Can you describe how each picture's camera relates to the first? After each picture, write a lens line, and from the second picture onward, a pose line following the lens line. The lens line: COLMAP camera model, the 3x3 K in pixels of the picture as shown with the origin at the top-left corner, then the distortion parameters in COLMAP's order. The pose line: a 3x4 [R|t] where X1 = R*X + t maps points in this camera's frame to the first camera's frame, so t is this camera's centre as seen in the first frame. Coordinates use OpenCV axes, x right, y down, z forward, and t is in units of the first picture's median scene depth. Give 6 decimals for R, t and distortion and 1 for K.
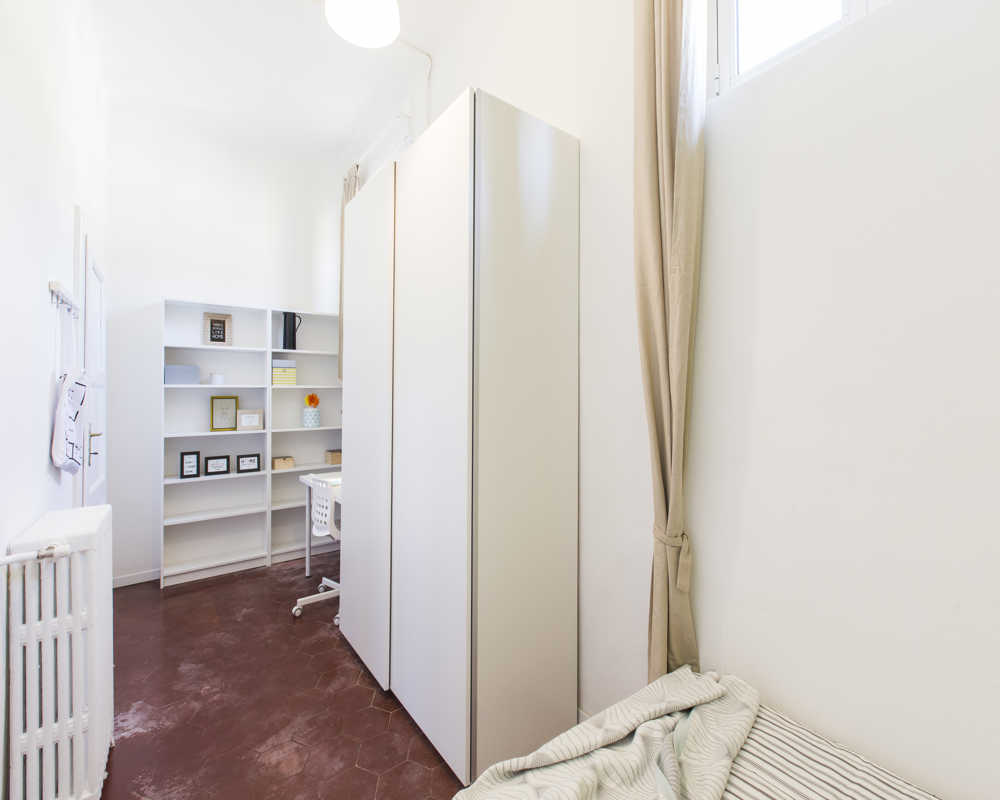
lens RADIAL K [[438.8, 0, 504.3], [0, 438.8, 387.1], [0, 0, 1]] dist [0.002431, 0.000292]
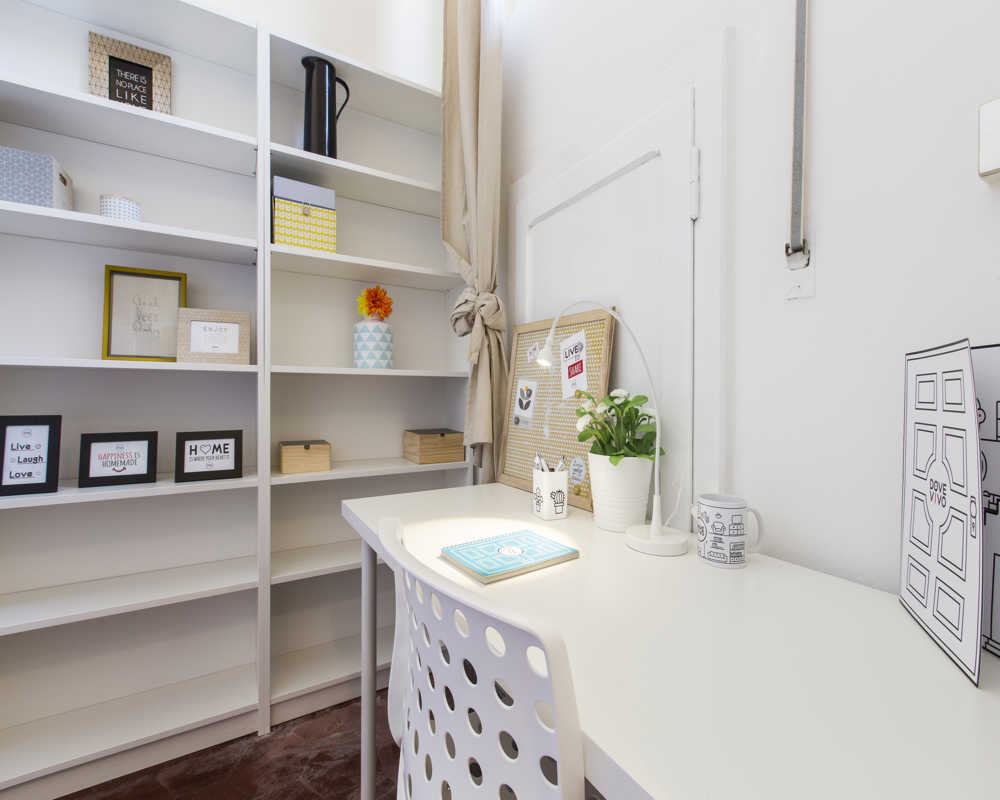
lens RADIAL K [[443.4, 0, 501.2], [0, 443.4, 396.8], [0, 0, 1]] dist [0.000527, 0.000221]
pose [[0.994021, 0.016767, -0.107896, -0.301193], [-0.013339, 0.999385, 0.032418, 0.109244], [0.108374, -0.030785, 0.993633, 0.657448]]
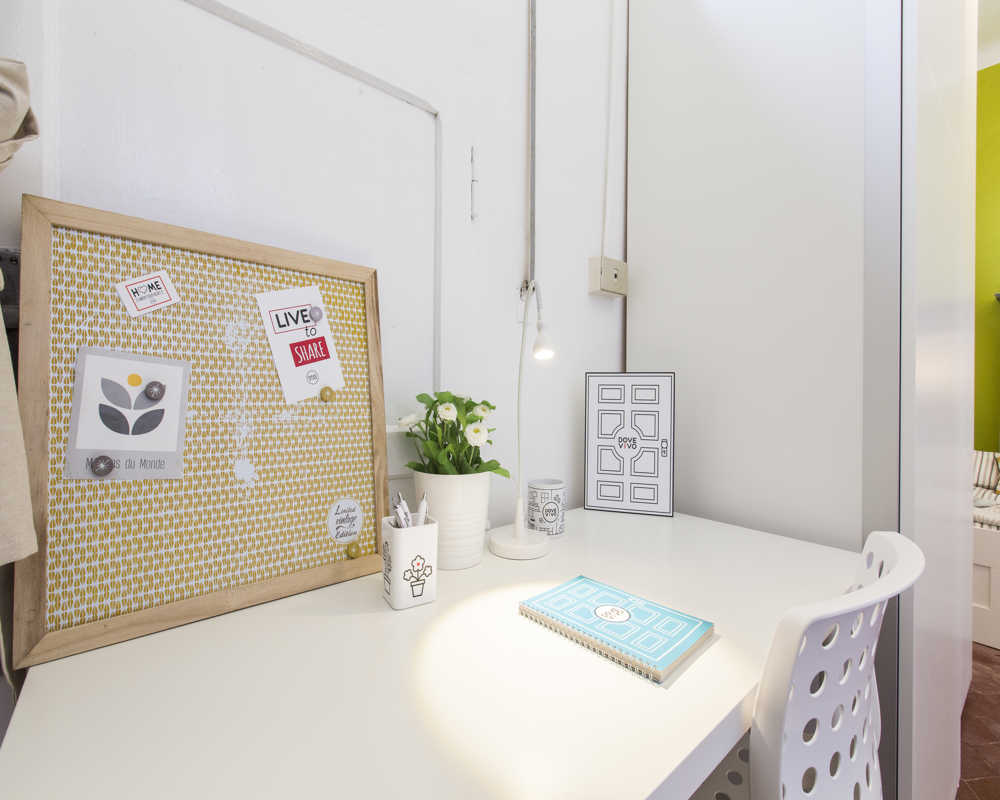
lens RADIAL K [[443.4, 0, 501.2], [0, 443.4, 396.8], [0, 0, 1]] dist [0.000527, 0.000221]
pose [[-0.023207, -0.000222, 0.999731, -0.453425], [-0.033993, 0.999422, -0.000567, 0.114794], [-0.999153, -0.033997, -0.023201, 0.883234]]
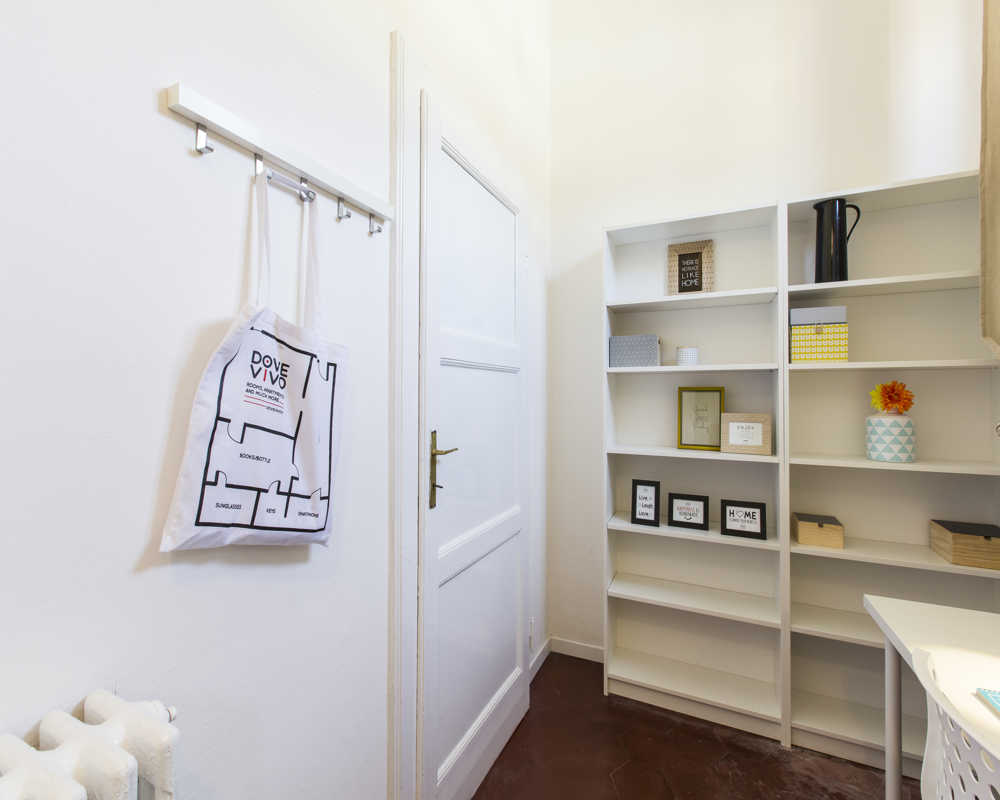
lens RADIAL K [[448.8, 0, 497.6], [0, 448.8, 388.0], [0, 0, 1]] dist [0.000353, -0.001170]
pose [[0.467054, 0.000723, -0.884228, -0.253629], [0.013271, 0.999881, 0.007828, 0.014101], [0.884129, -0.015391, 0.466989, 0.504619]]
